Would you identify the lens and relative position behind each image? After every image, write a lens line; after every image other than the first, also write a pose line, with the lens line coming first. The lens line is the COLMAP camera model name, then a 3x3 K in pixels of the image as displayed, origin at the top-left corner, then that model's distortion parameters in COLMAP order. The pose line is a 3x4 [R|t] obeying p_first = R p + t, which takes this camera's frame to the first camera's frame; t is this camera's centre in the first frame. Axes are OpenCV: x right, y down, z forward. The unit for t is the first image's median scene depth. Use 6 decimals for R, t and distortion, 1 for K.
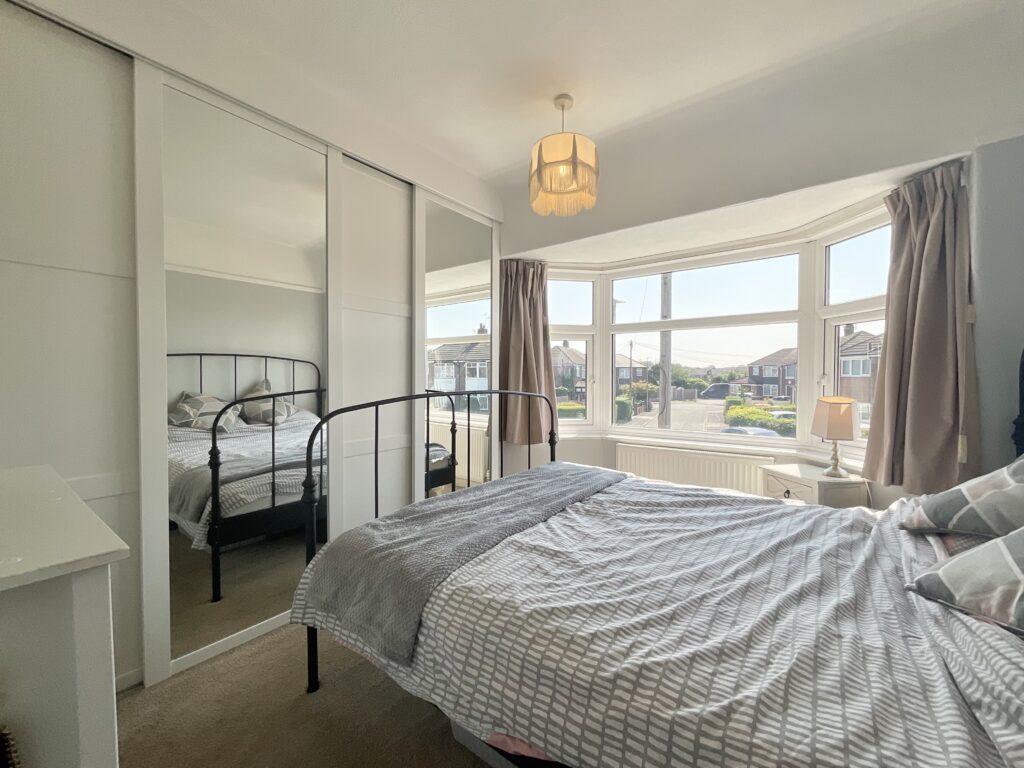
lens RADIAL K [[417.2, 0, 512.9], [0, 417.2, 385.1], [0, 0, 1]] dist [0.000095, 0.000452]
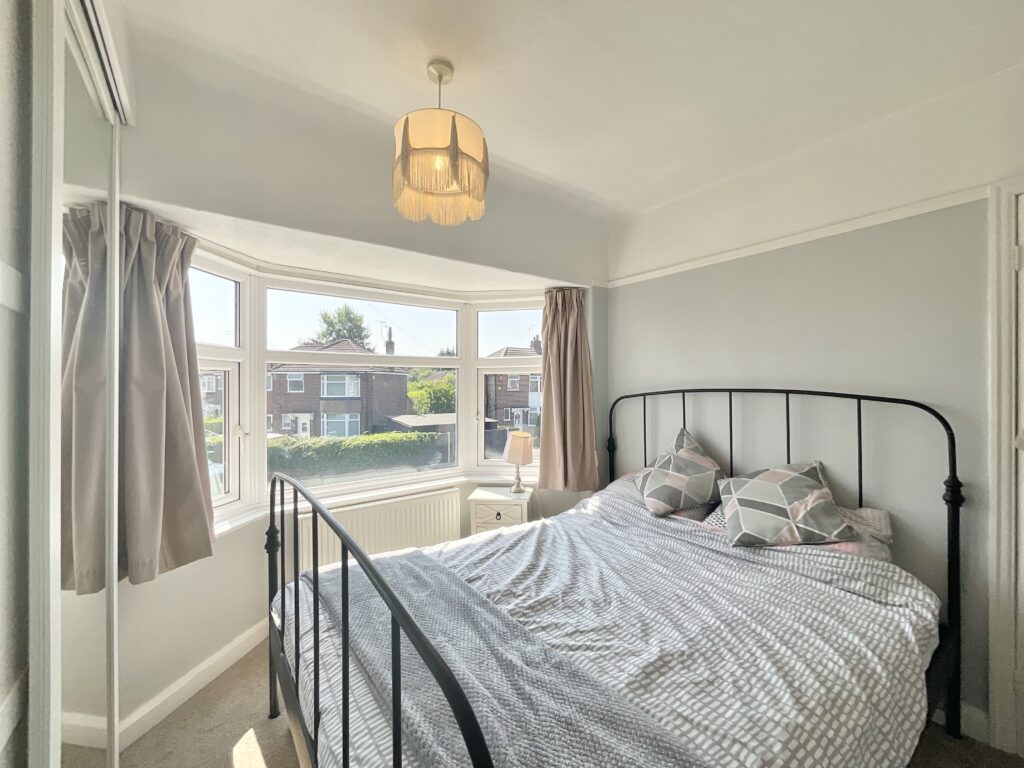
lens RADIAL K [[417.2, 0, 512.9], [0, 417.2, 385.1], [0, 0, 1]] dist [0.000095, 0.000452]
pose [[0.279379, 0.002581, 0.960178, -0.622297], [0.026538, 0.999594, -0.010409, -0.130957], [-0.959814, 0.028389, 0.279197, 0.783870]]
